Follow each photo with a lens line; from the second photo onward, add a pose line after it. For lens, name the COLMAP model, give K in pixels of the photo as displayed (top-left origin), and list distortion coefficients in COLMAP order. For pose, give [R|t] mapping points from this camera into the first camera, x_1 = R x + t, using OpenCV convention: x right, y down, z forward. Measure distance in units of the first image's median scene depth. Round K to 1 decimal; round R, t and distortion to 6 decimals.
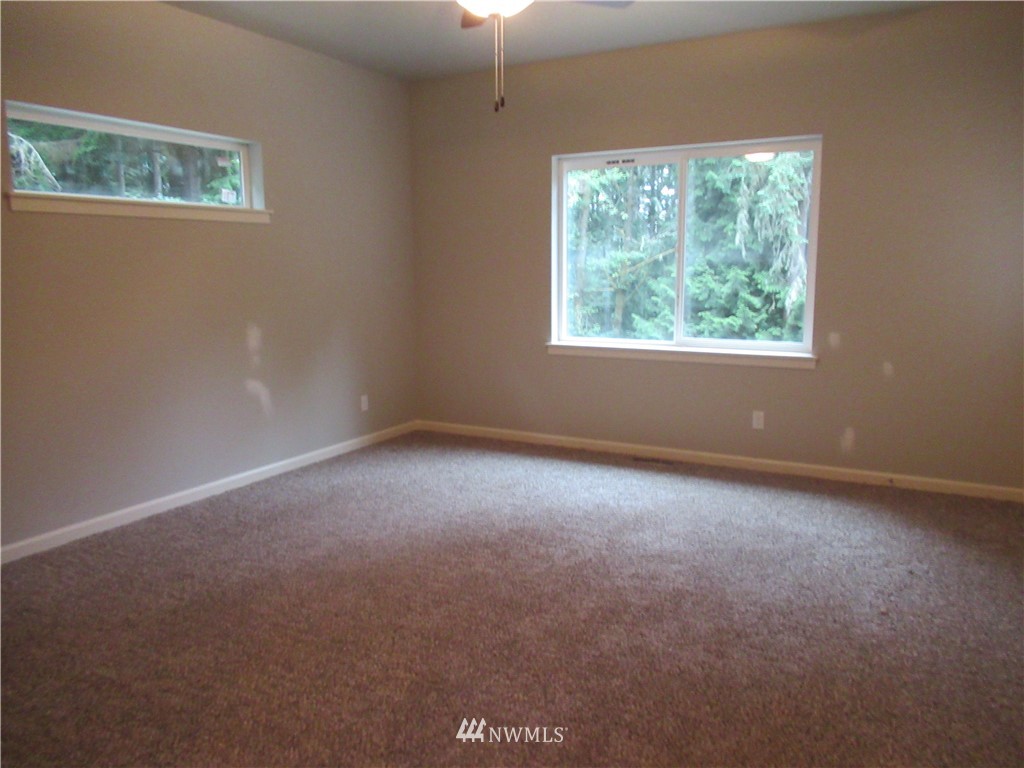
lens RADIAL K [[770.5, 0, 507.4], [0, 770.5, 383.6], [0, 0, 1]] dist [-0.005598, 0.010040]
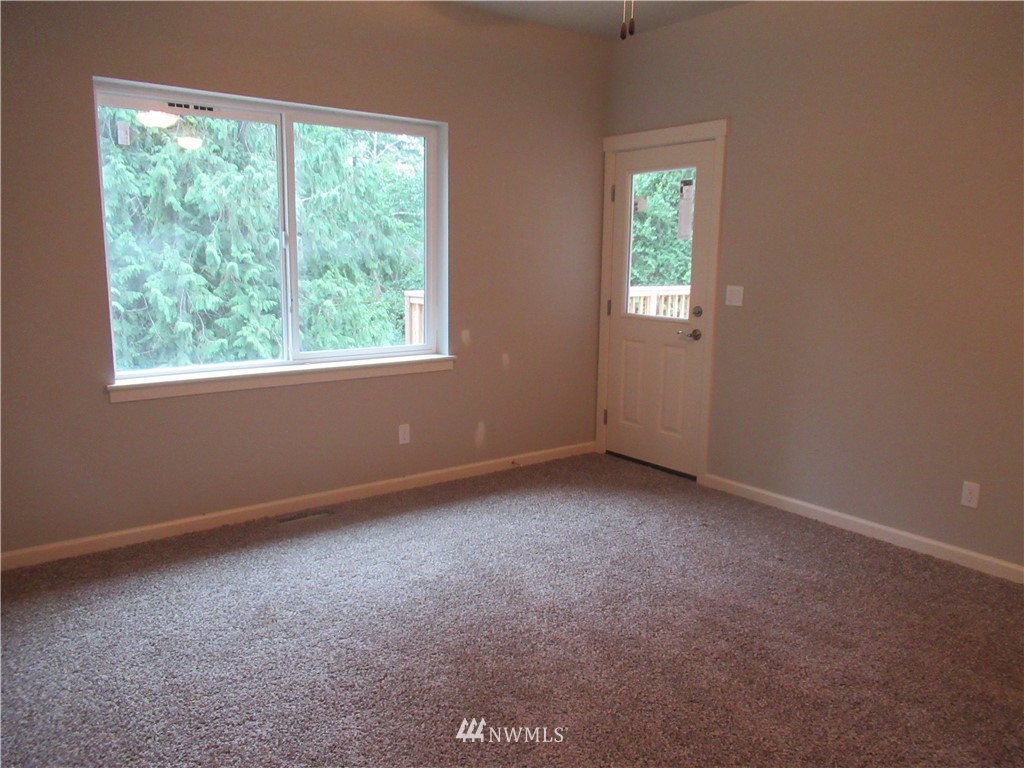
lens RADIAL K [[770.5, 0, 512.0], [0, 770.5, 384.1], [0, 0, 1]] dist [-0.005598, 0.010040]
pose [[0.389901, -0.146607, 0.909111, -0.497997], [0.124577, 0.986567, 0.105669, -0.102782], [-0.912391, 0.072054, 0.402927, 0.603294]]
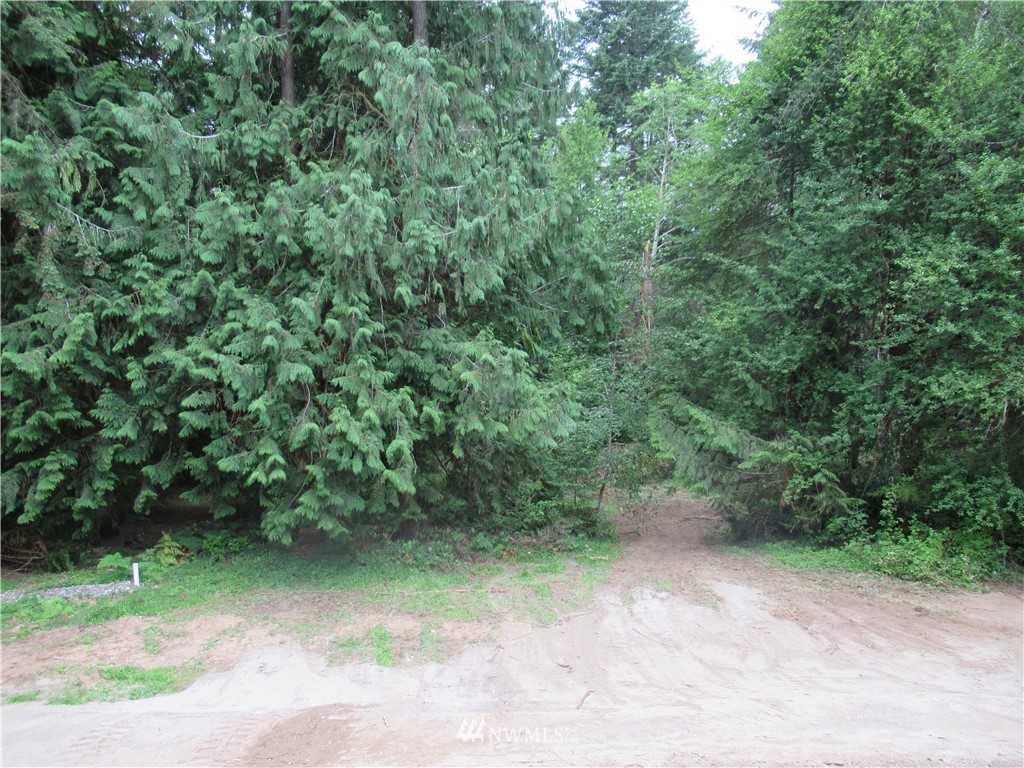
lens RADIAL K [[770.5, 0, 513.2], [0, 770.5, 380.3], [0, 0, 1]] dist [-0.005598, 0.010040]
pose [[0.736579, -0.062910, 0.673419, -0.145692], [0.095110, 0.995406, -0.011040, -0.113929], [-0.669630, 0.072181, 0.739179, 0.661408]]
